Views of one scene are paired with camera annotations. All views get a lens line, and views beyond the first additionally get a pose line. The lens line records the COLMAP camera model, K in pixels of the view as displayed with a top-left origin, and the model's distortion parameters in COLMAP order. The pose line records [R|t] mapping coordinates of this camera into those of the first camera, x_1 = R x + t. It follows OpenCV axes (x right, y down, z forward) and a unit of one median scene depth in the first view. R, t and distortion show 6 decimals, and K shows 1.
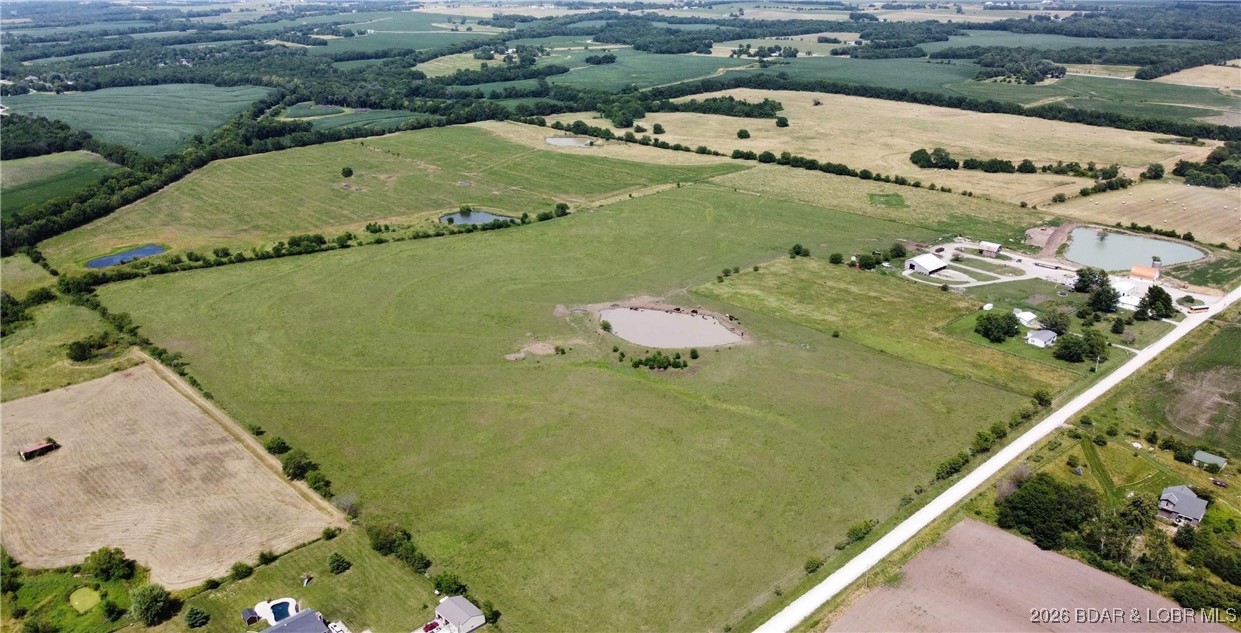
lens RADIAL K [[962.4, 0, 621.4], [0, 962.4, 318.8], [0, 0, 1]] dist [-0.002705, -0.006456]
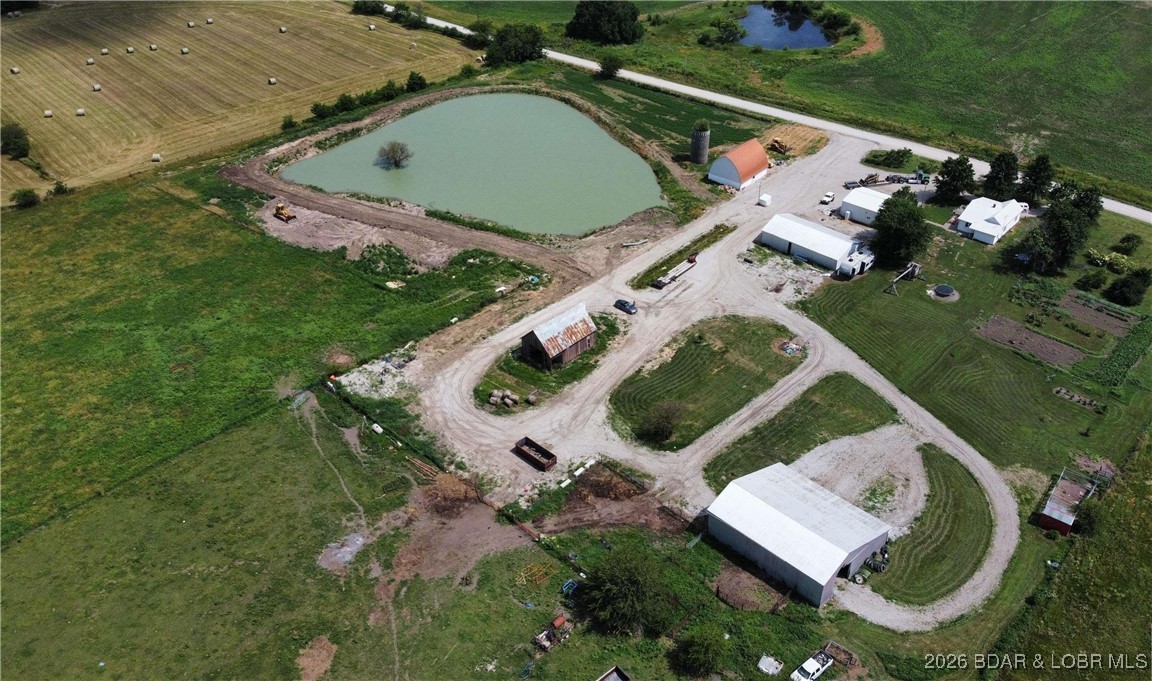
lens RADIAL K [[920.1, 0, 579.1], [0, 920.1, 338.7], [0, 0, 1]] dist [-0.000064, -0.017842]
pose [[-0.085121, -0.562548, 0.822371, 0.174694], [0.350629, 0.755660, 0.553206, -0.249817], [-0.932638, 0.335436, 0.132923, 1.078814]]
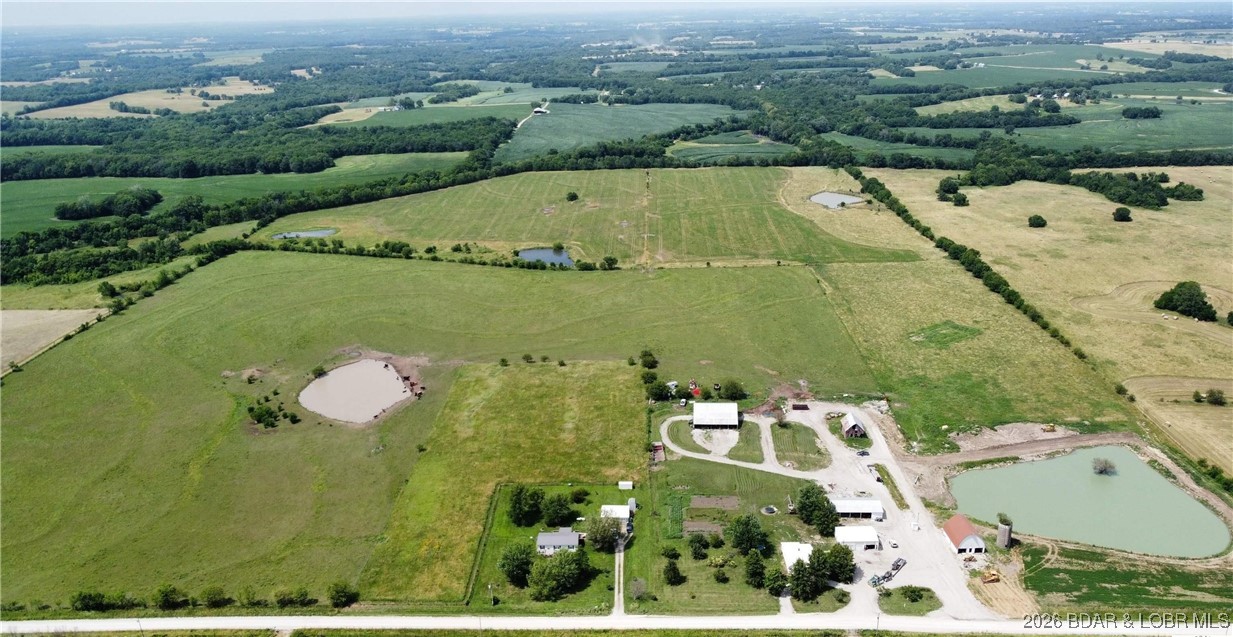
lens RADIAL K [[956.2, 0, 596.0], [0, 956.2, 331.9], [0, 0, 1]] dist [-0.002705, -0.006456]
pose [[0.710916, 0.229372, -0.664821, 0.771716], [-0.236808, 0.968190, 0.080812, -0.166068], [0.662209, 0.099985, 0.742619, 0.425146]]
